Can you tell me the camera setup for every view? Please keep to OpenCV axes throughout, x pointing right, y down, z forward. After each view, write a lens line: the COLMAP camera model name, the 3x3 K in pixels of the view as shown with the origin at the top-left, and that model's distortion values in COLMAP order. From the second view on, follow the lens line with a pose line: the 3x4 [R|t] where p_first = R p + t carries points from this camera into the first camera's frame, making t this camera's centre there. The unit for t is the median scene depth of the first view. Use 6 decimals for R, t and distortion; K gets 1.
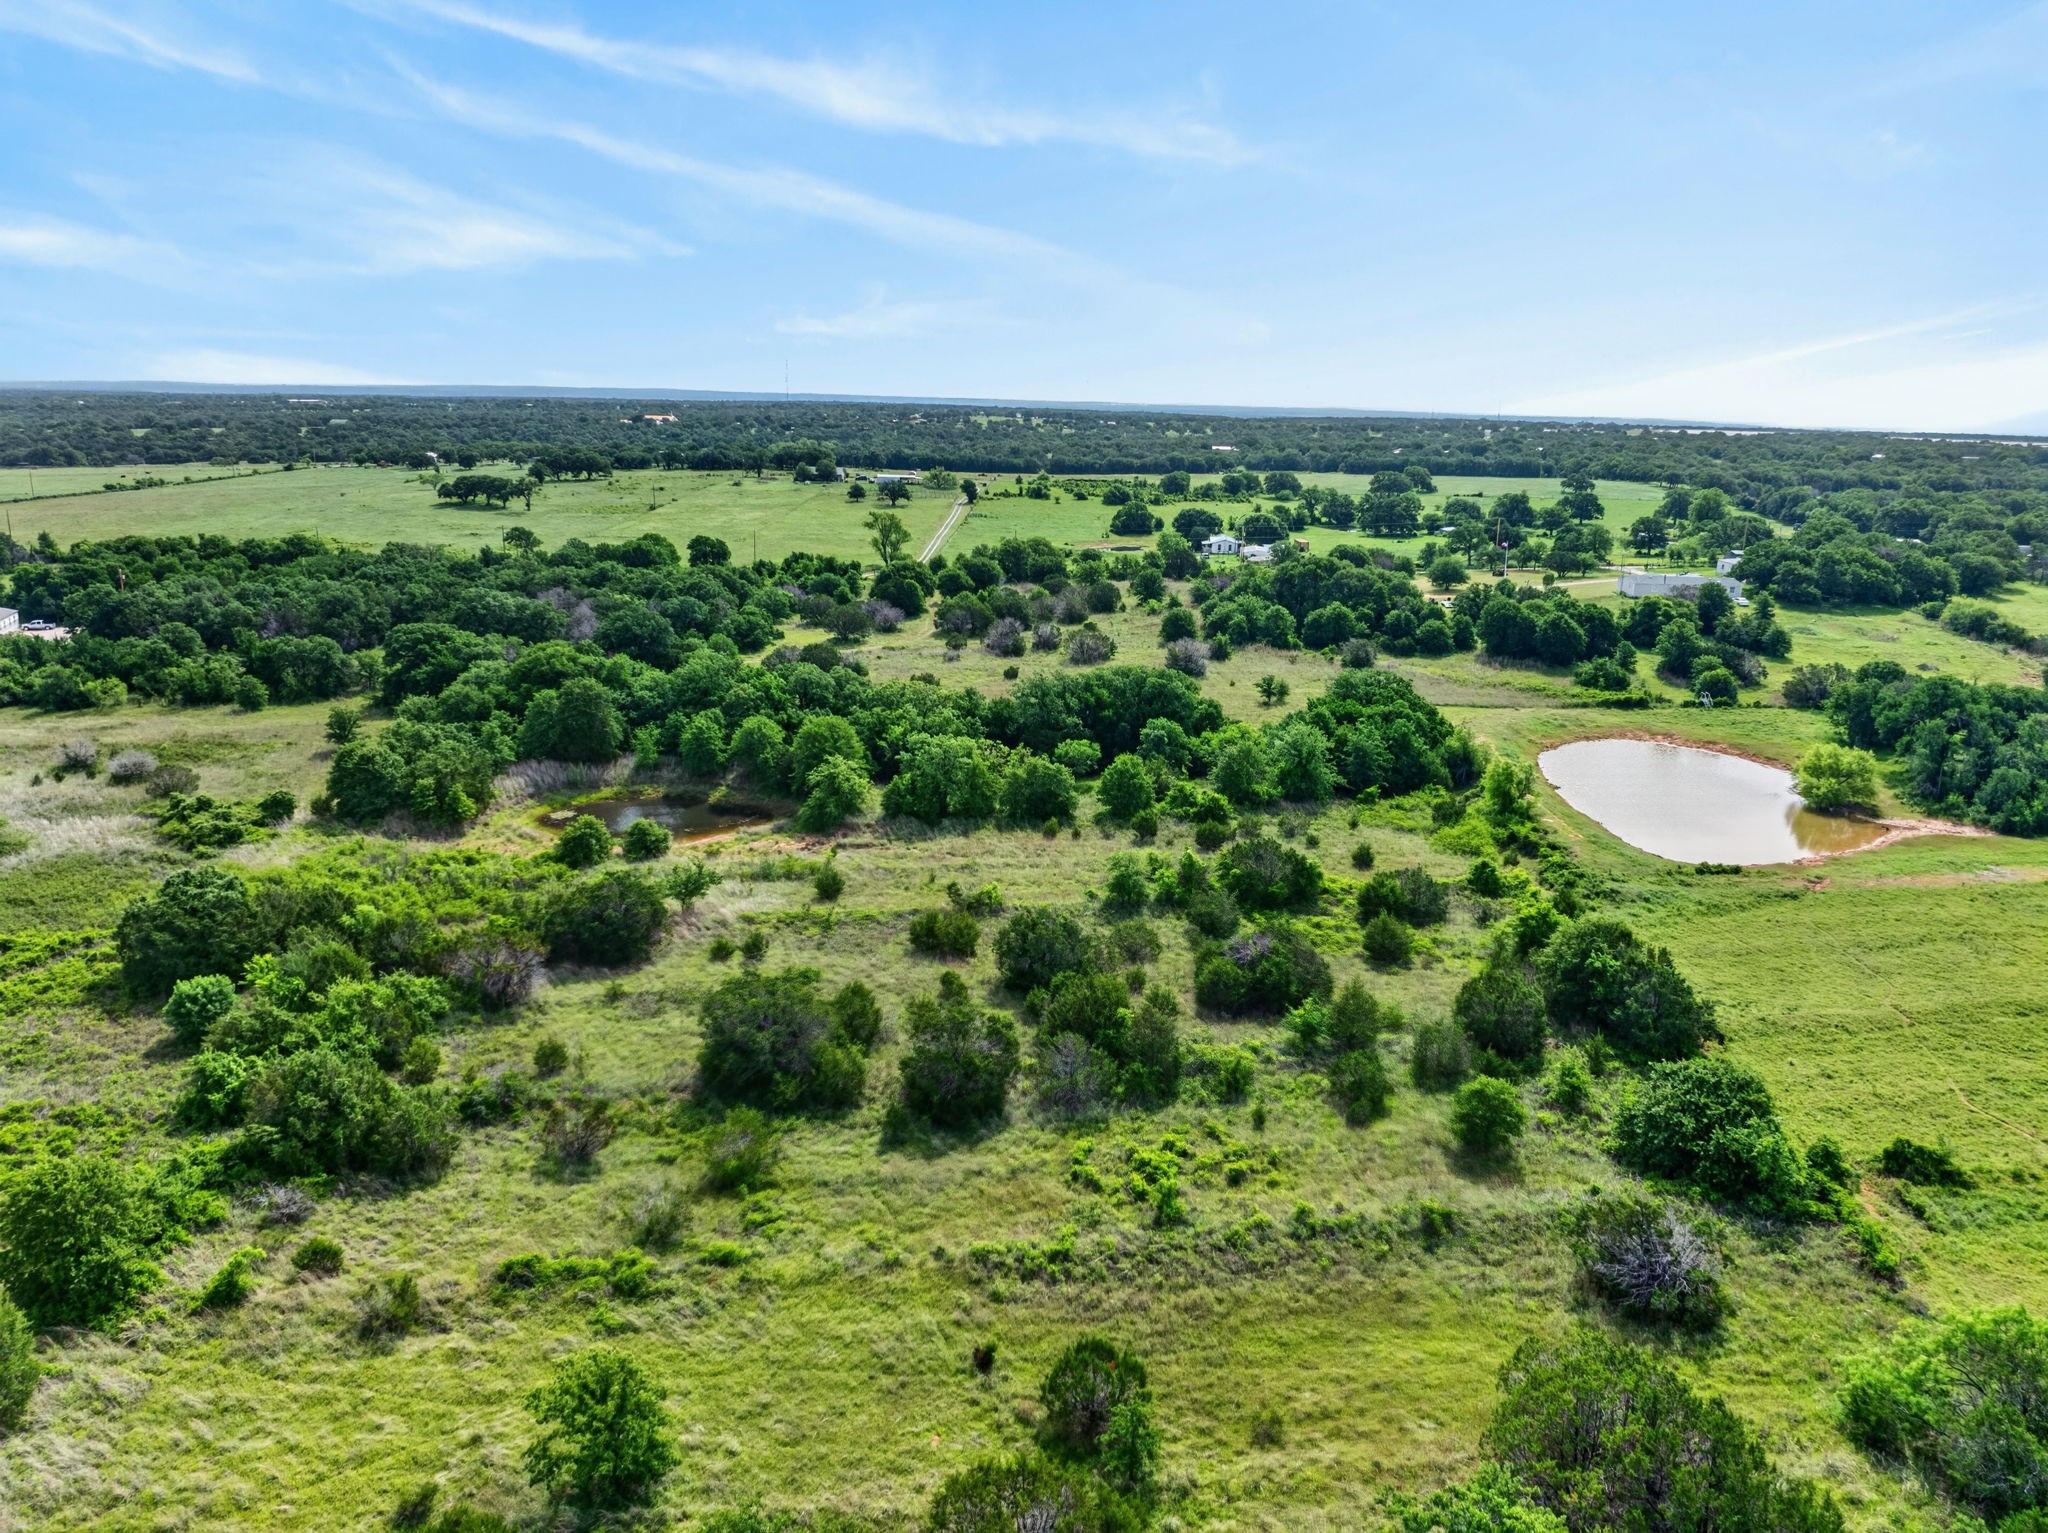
lens RADIAL K [[1438.3, 0, 1026.8], [0, 1438.3, 767.5], [0, 0, 1]] dist [-0.038406, -0.002422]
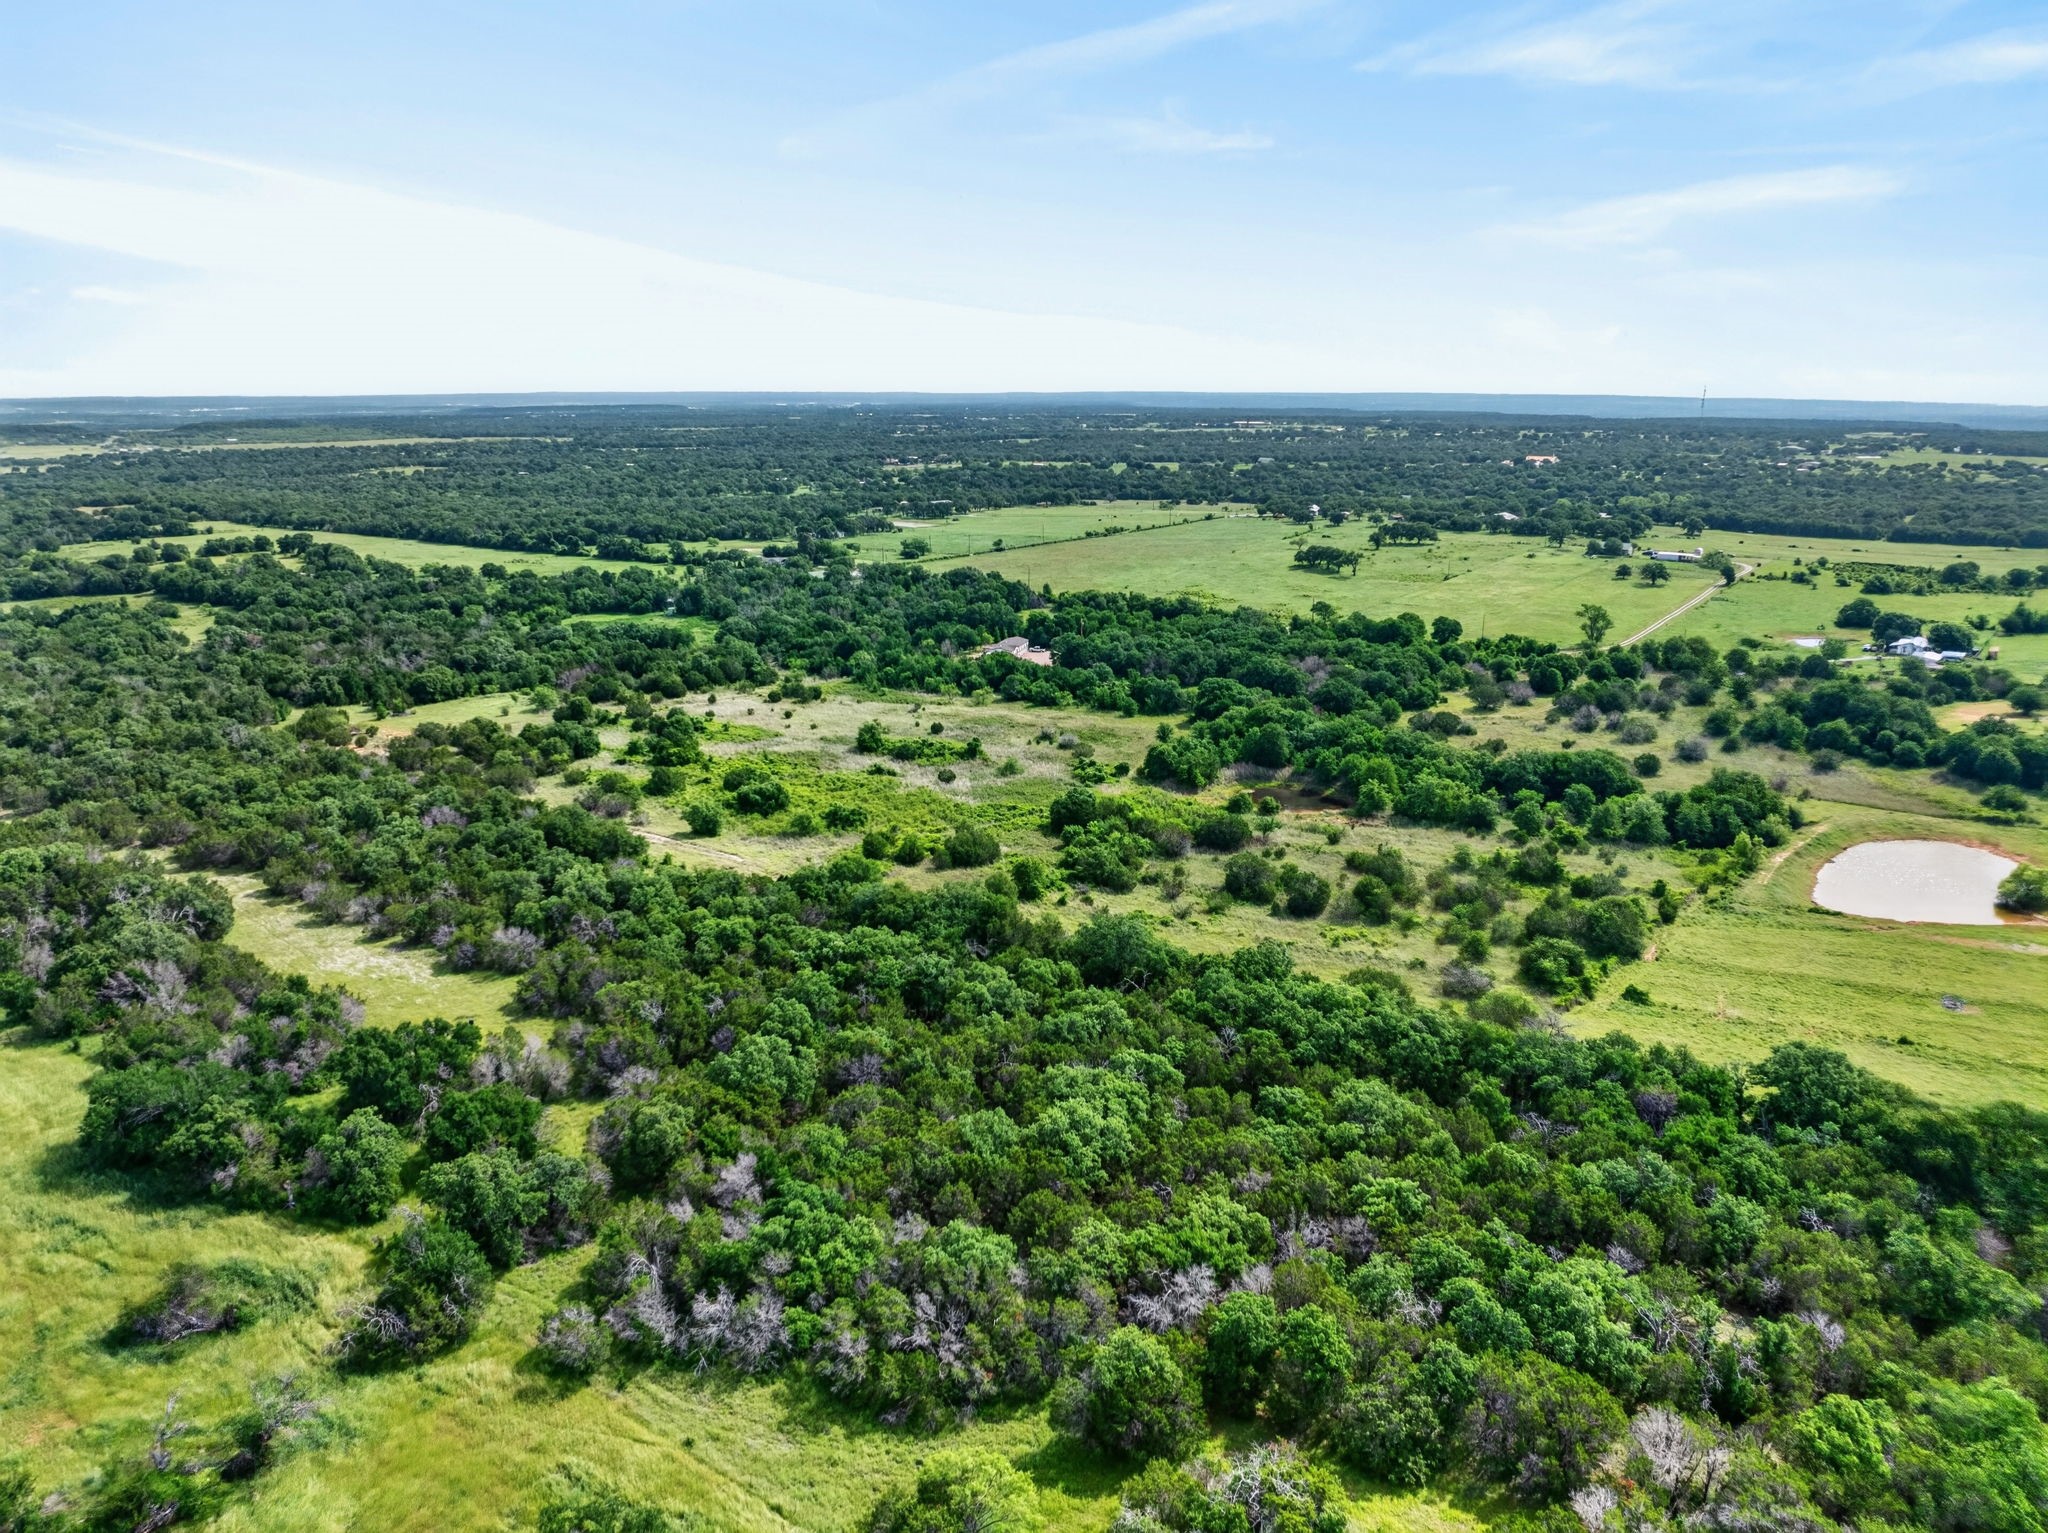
lens RADIAL K [[1438.3, 0, 1030.0], [0, 1438.3, 763.5], [0, 0, 1]] dist [-0.038406, -0.002422]
pose [[0.817230, 0.125072, -0.562577, 0.427344], [-0.128375, 0.991147, 0.033867, -0.026601], [0.561832, 0.044544, 0.826051, -0.643798]]
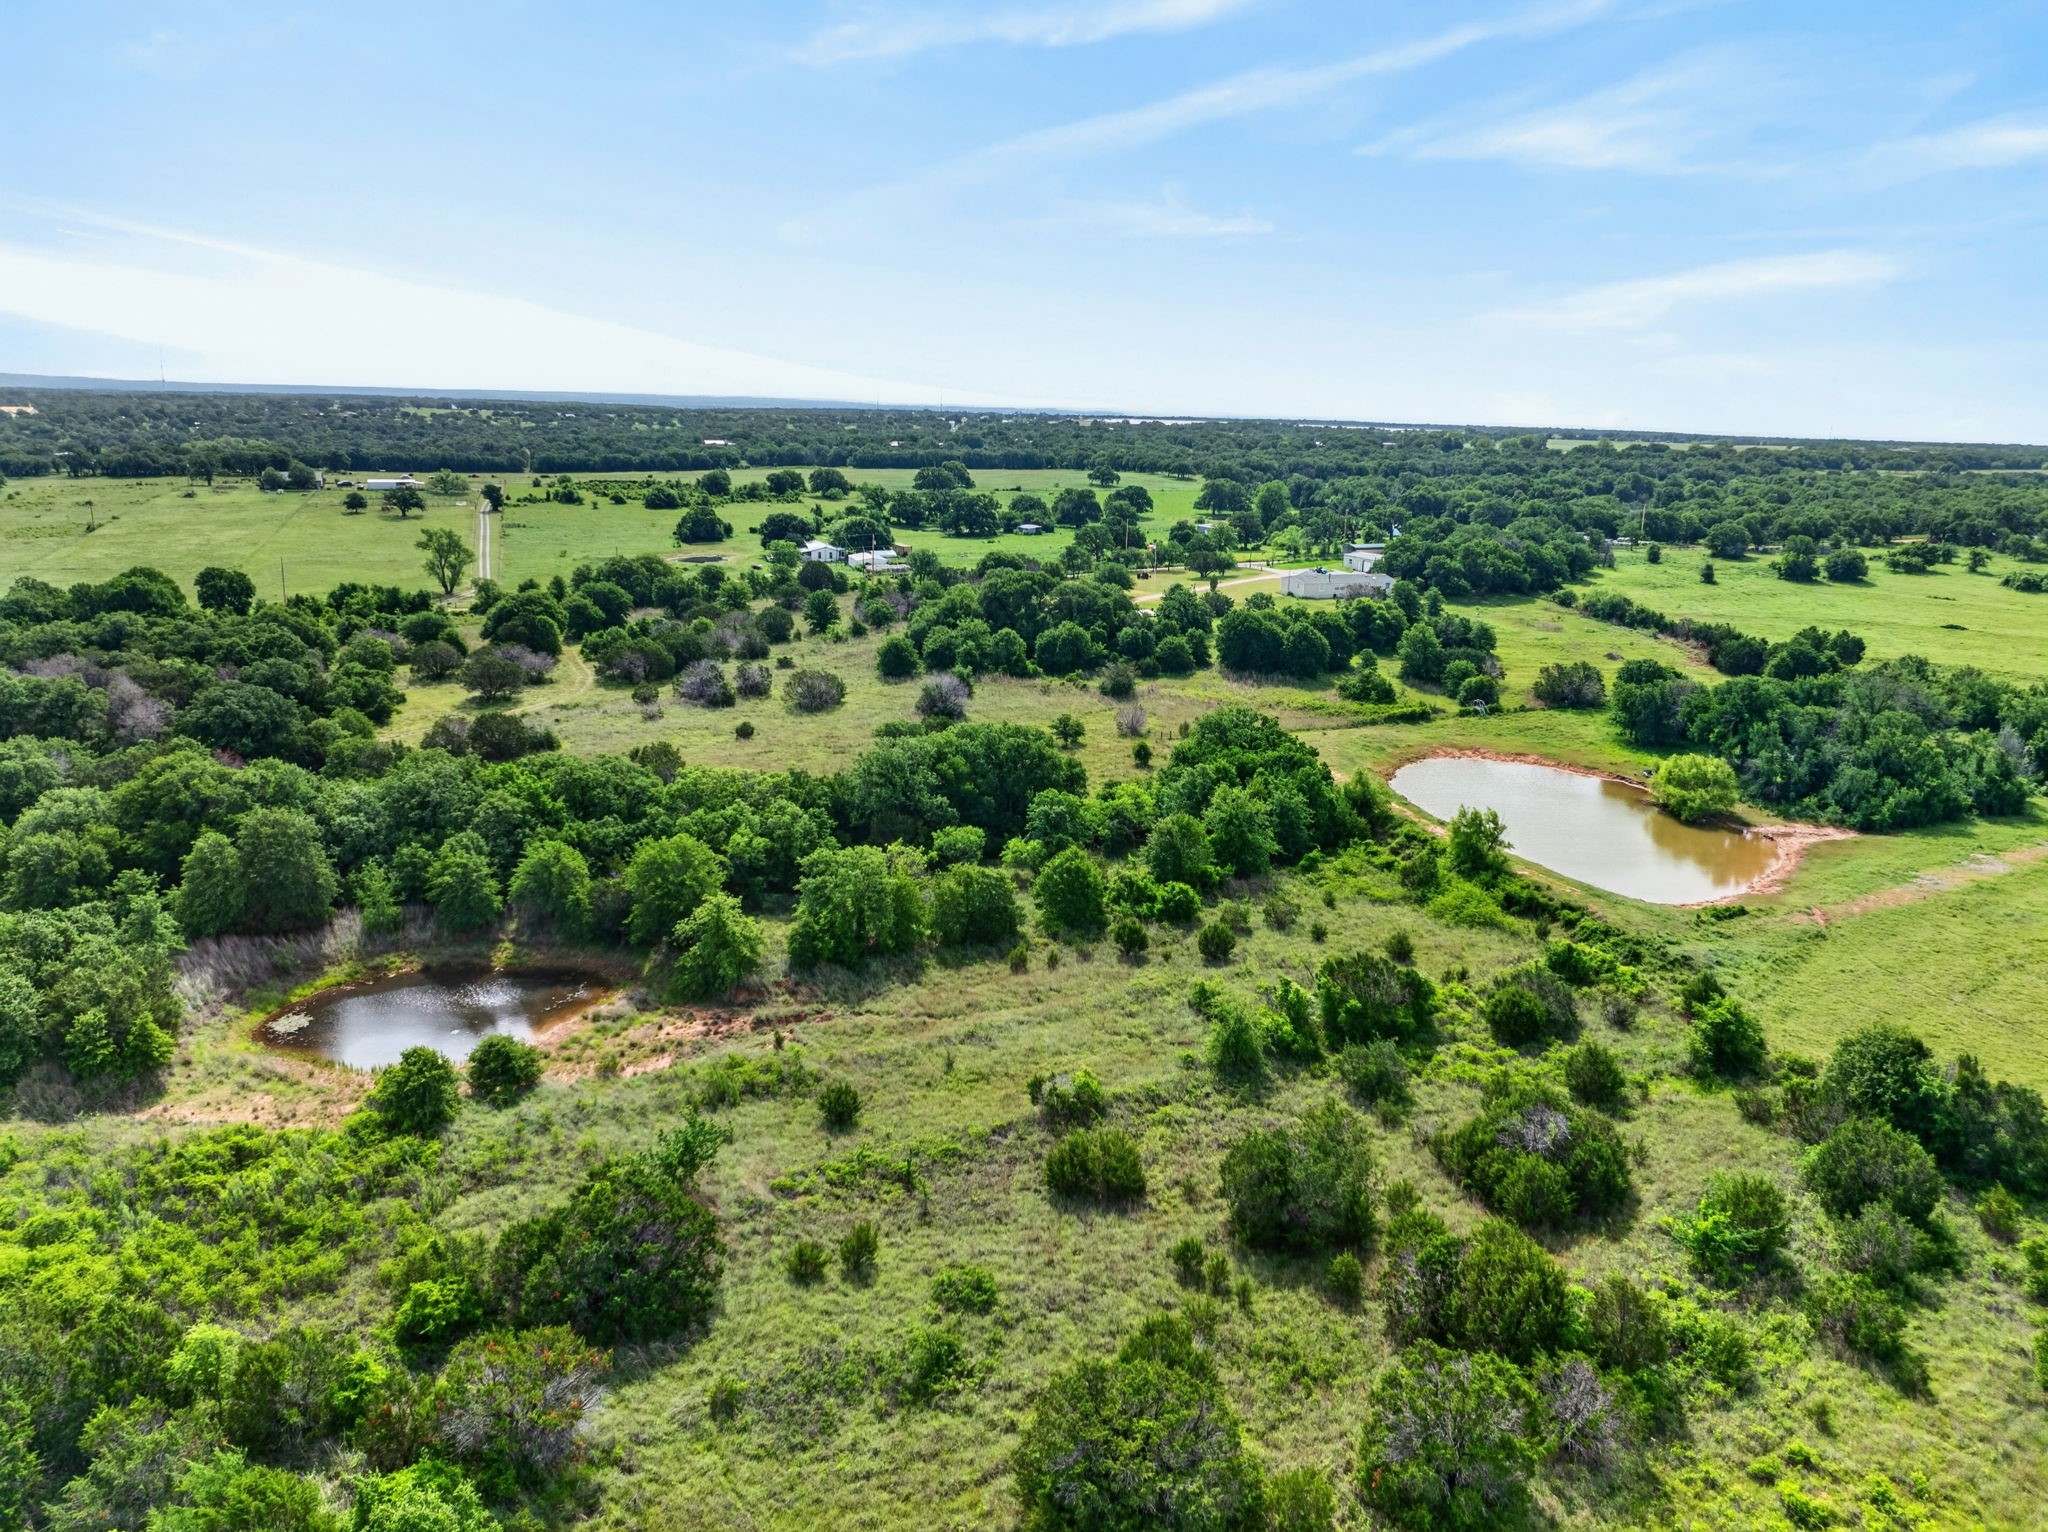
lens RADIAL K [[1438.3, 0, 1029.5], [0, 1438.3, 760.2], [0, 0, 1]] dist [-0.038406, -0.002422]
pose [[0.926319, -0.084512, 0.367138, -0.183602], [0.083726, 0.996324, 0.018099, -0.056380], [-0.367318, 0.013973, 0.929990, 0.195081]]
